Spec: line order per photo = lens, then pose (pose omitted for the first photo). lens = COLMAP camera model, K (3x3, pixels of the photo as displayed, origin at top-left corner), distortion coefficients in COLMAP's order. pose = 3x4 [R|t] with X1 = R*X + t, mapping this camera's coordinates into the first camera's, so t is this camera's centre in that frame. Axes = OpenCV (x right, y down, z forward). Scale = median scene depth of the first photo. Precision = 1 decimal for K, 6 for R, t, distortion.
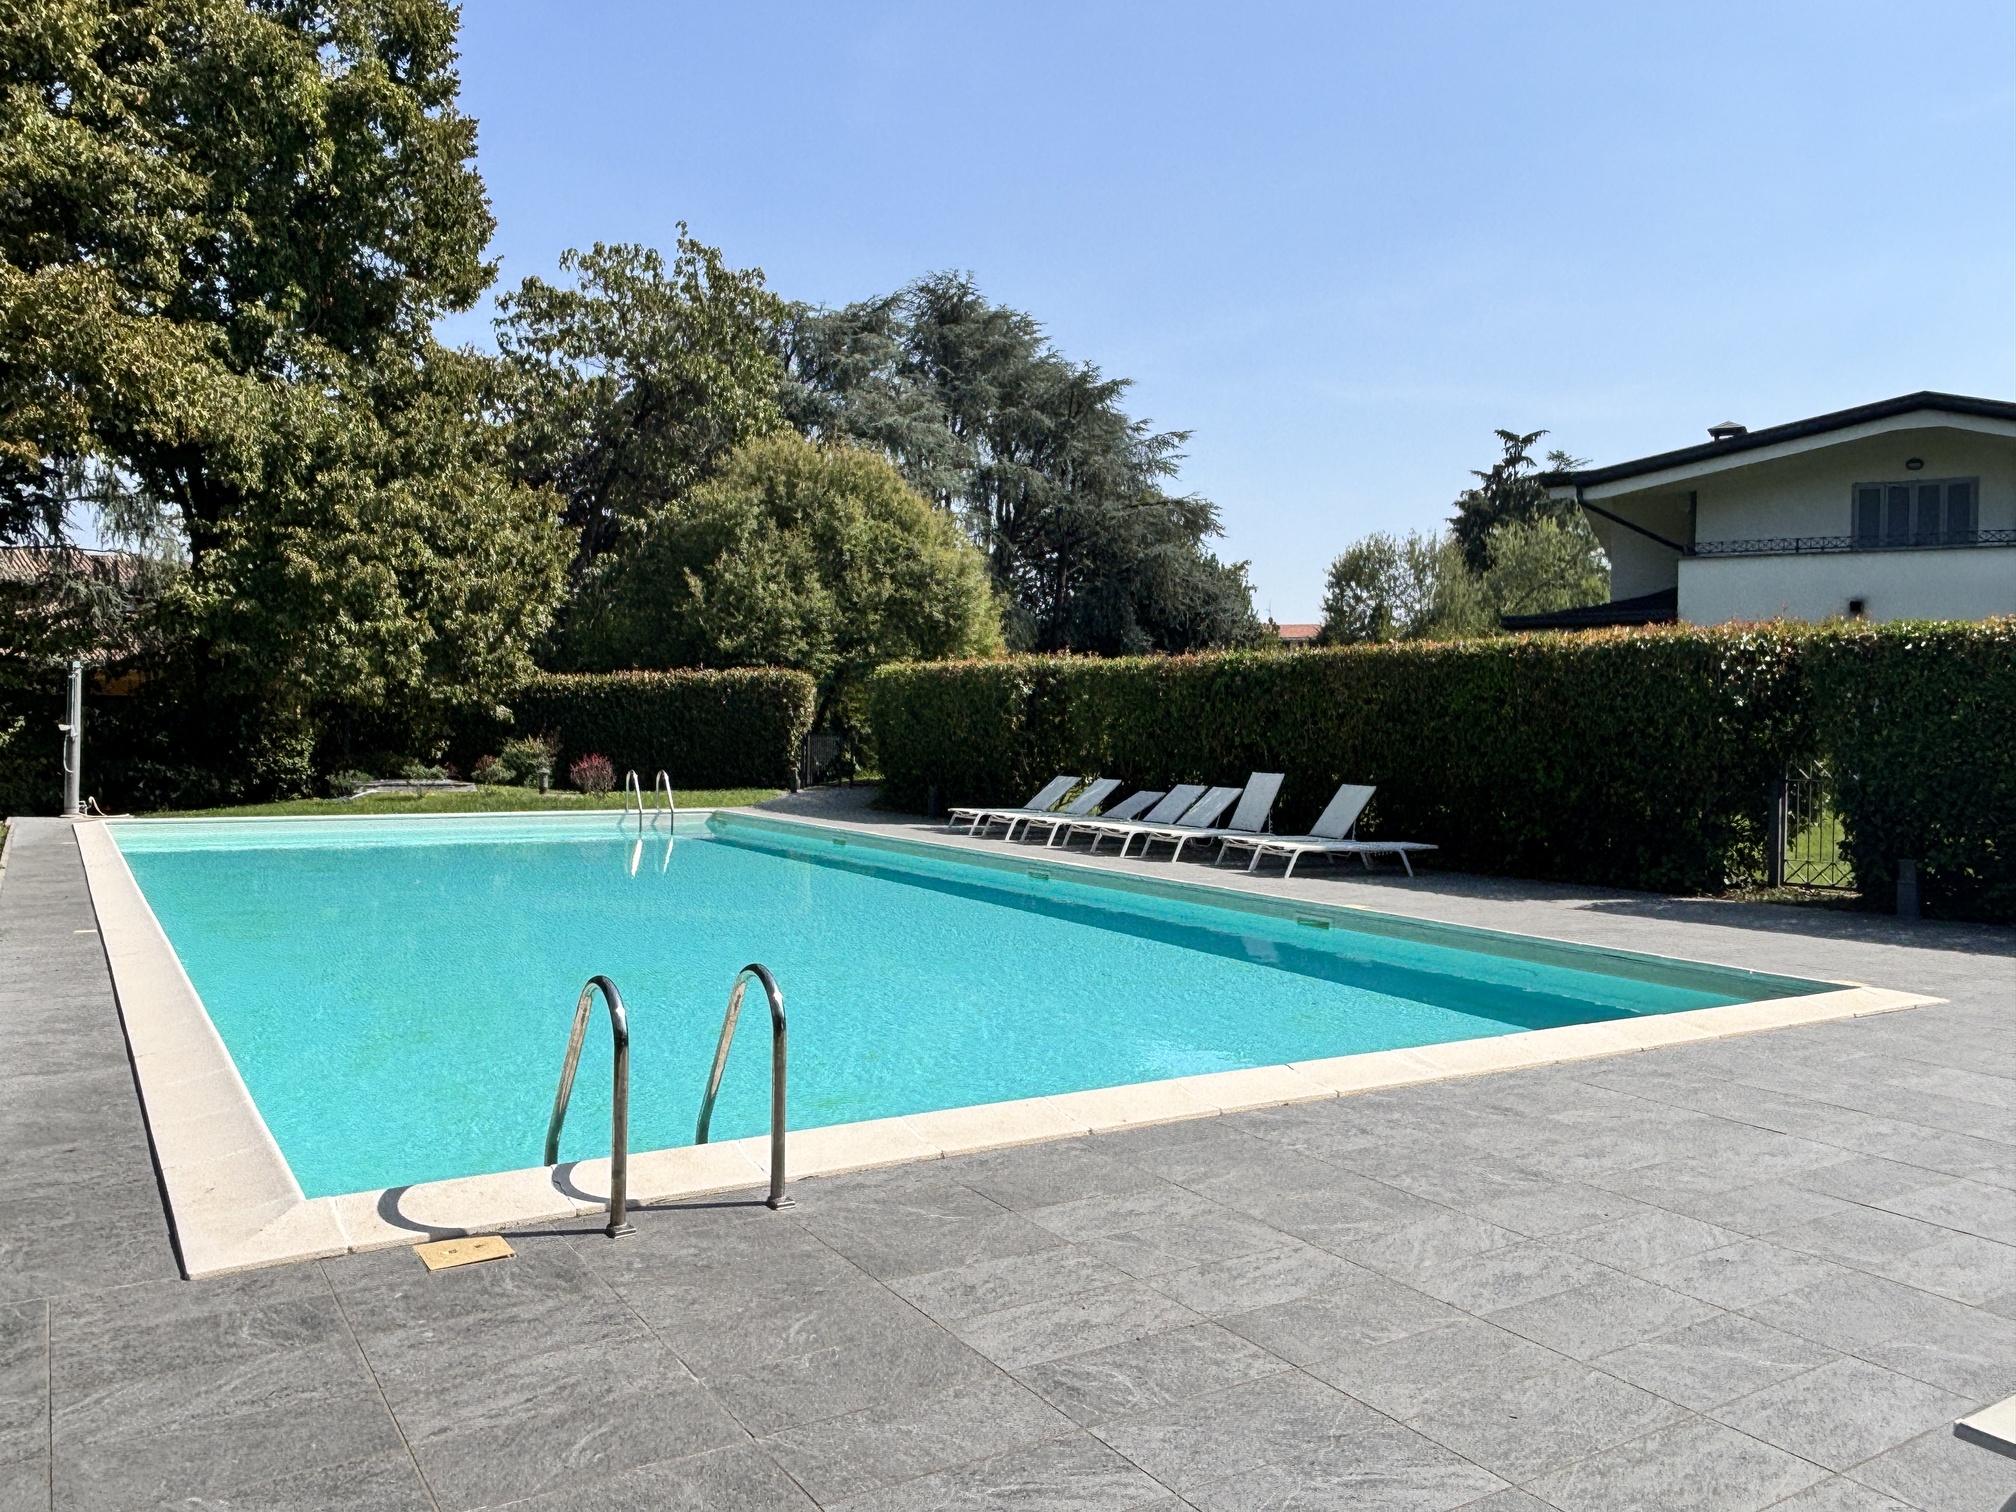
lens RADIAL K [[1483.5, 0, 1008.0], [0, 1483.5, 756.0], [0, 0, 1]] dist [0.010948, -0.040240]
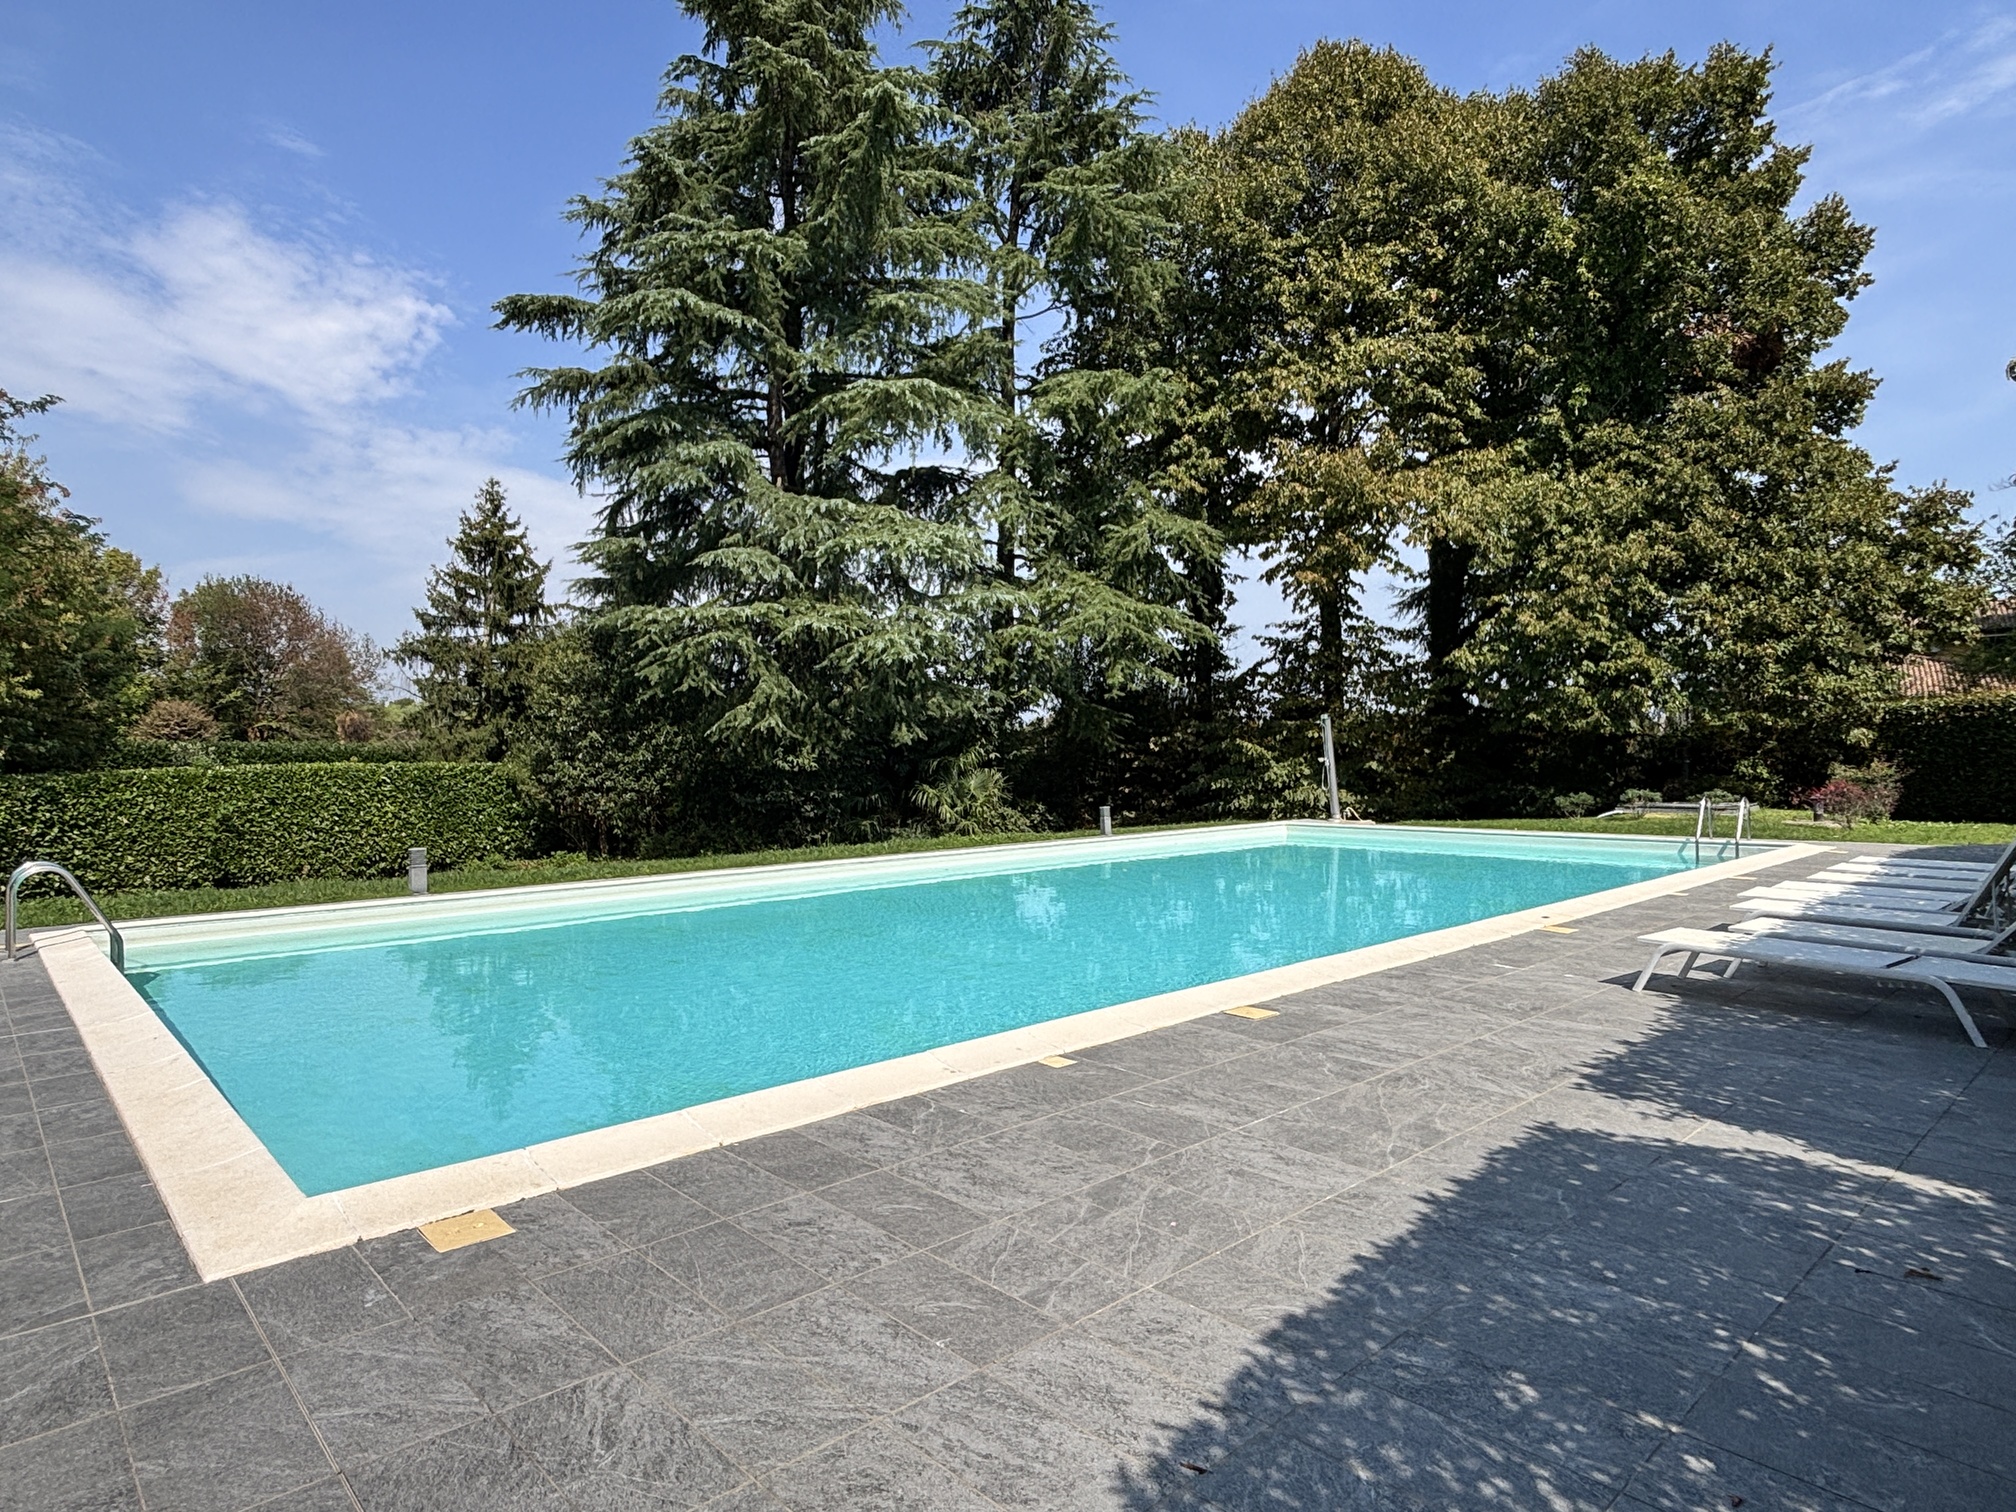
lens RADIAL K [[1138.8, 0, 1003.7], [0, 1138.8, 760.3], [0, 0, 1]] dist [-0.000139, -0.005108]
pose [[0.181848, -0.015306, -0.983208, 0.310822], [-0.002843, 0.999866, -0.016091, -0.000339], [0.983323, 0.005722, 0.181780, 0.357814]]
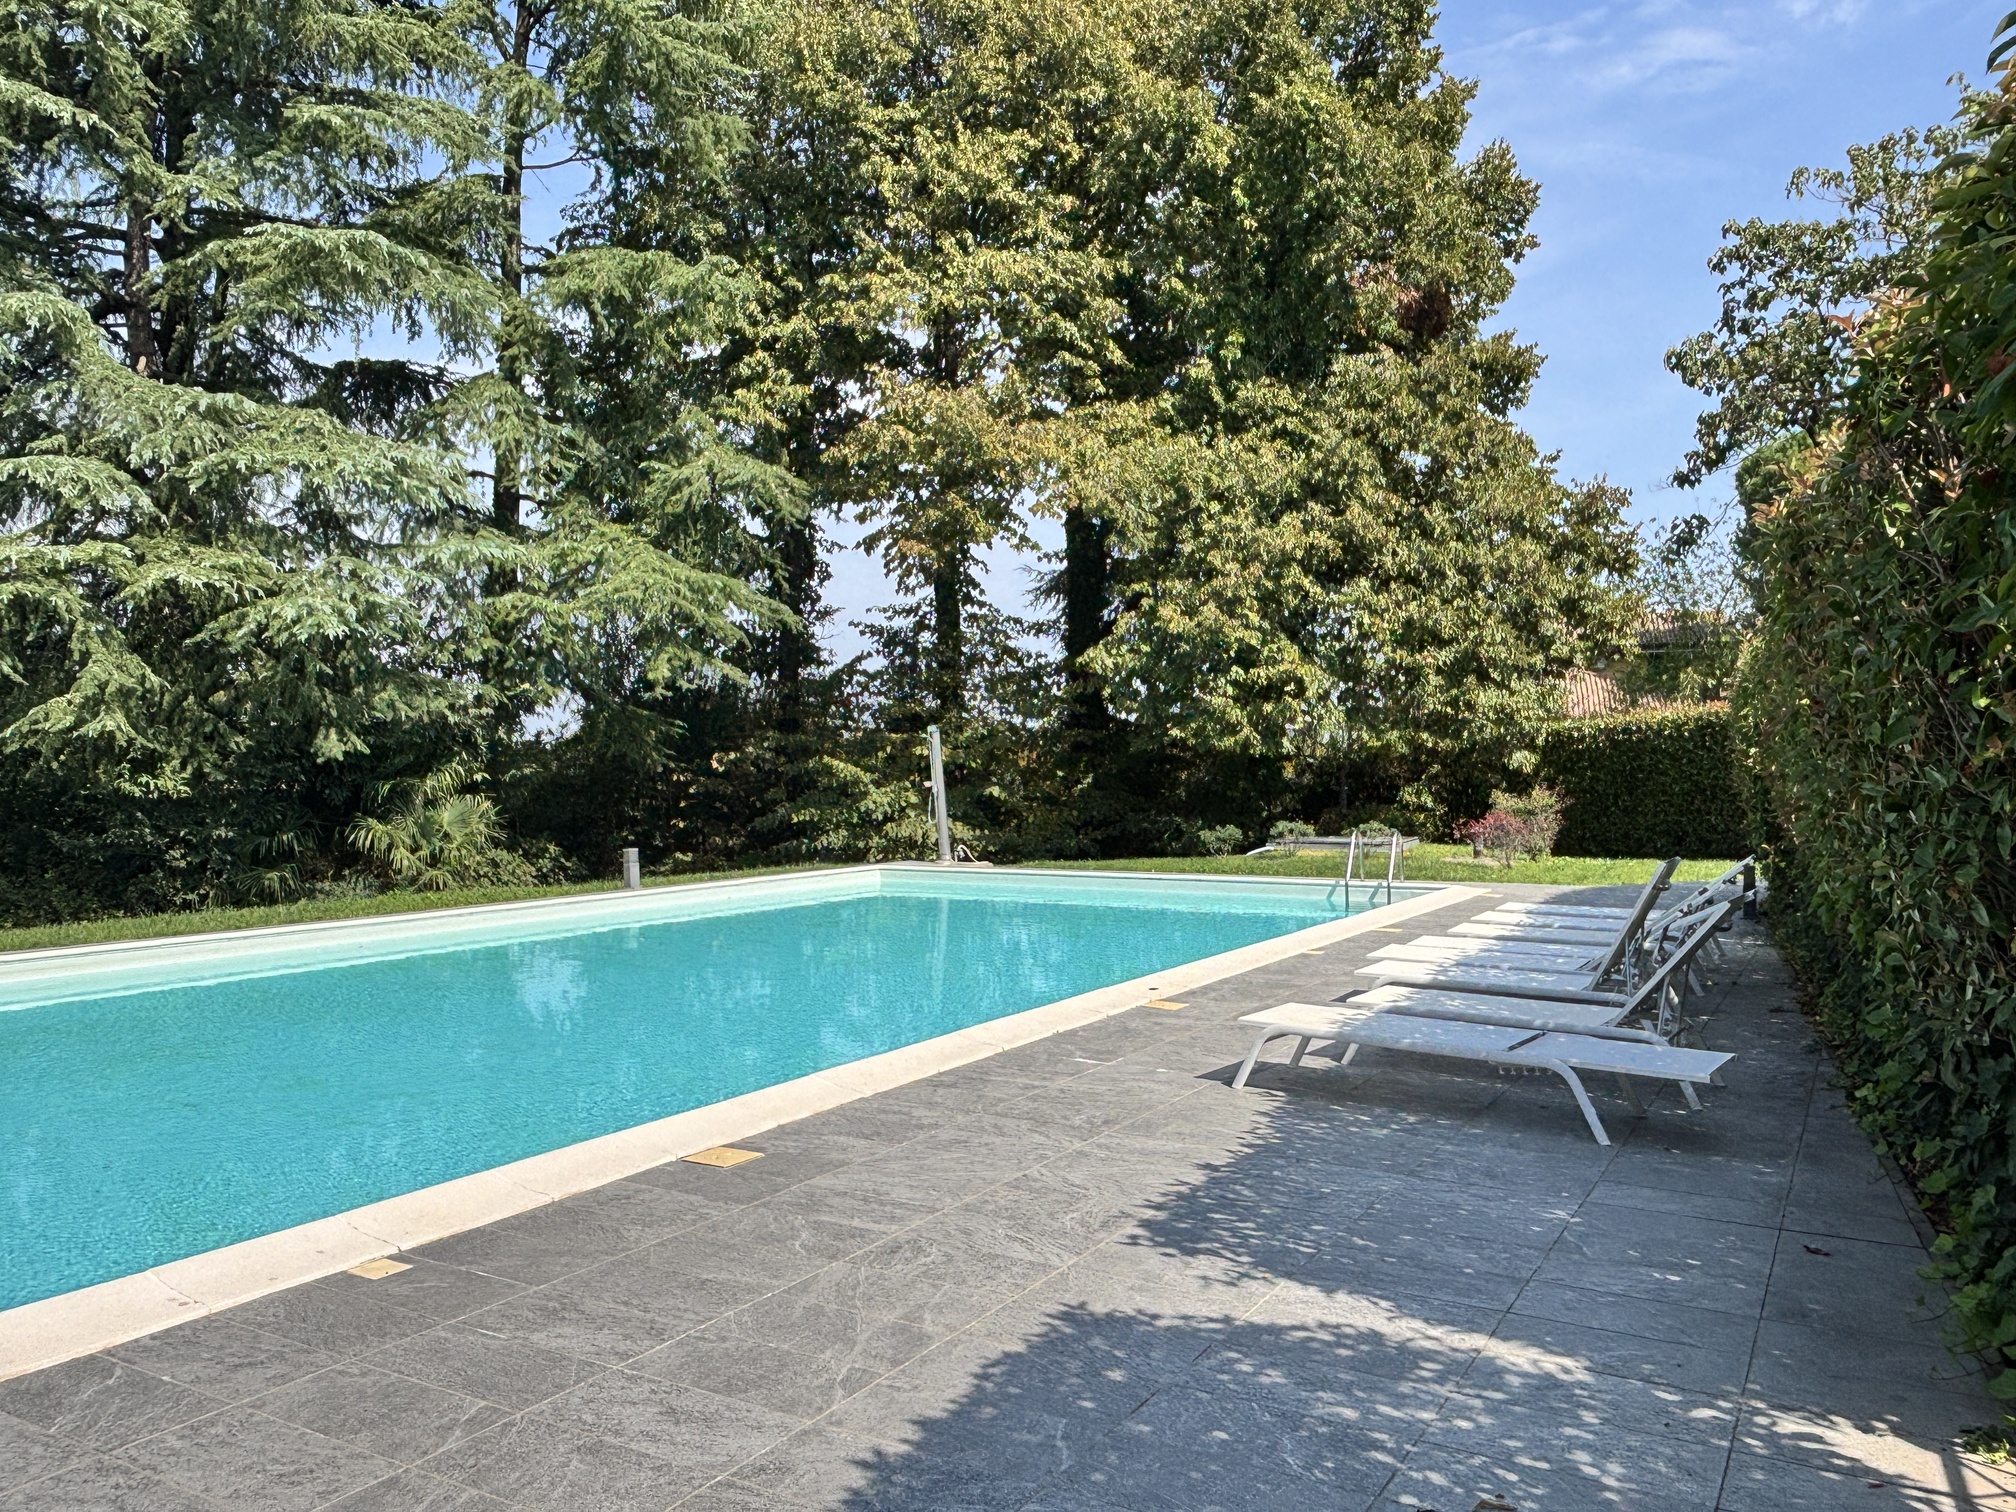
lens RADIAL K [[1458.1, 0, 1008.0], [0, 1458.1, 756.0], [0, 0, 1]] dist [0.089928, -0.138273]
pose [[0.461920, -0.028644, -0.886459, 0.291529], [-0.003164, 0.999419, -0.033943, -0.002783], [0.886916, 0.018484, 0.461560, 0.396144]]
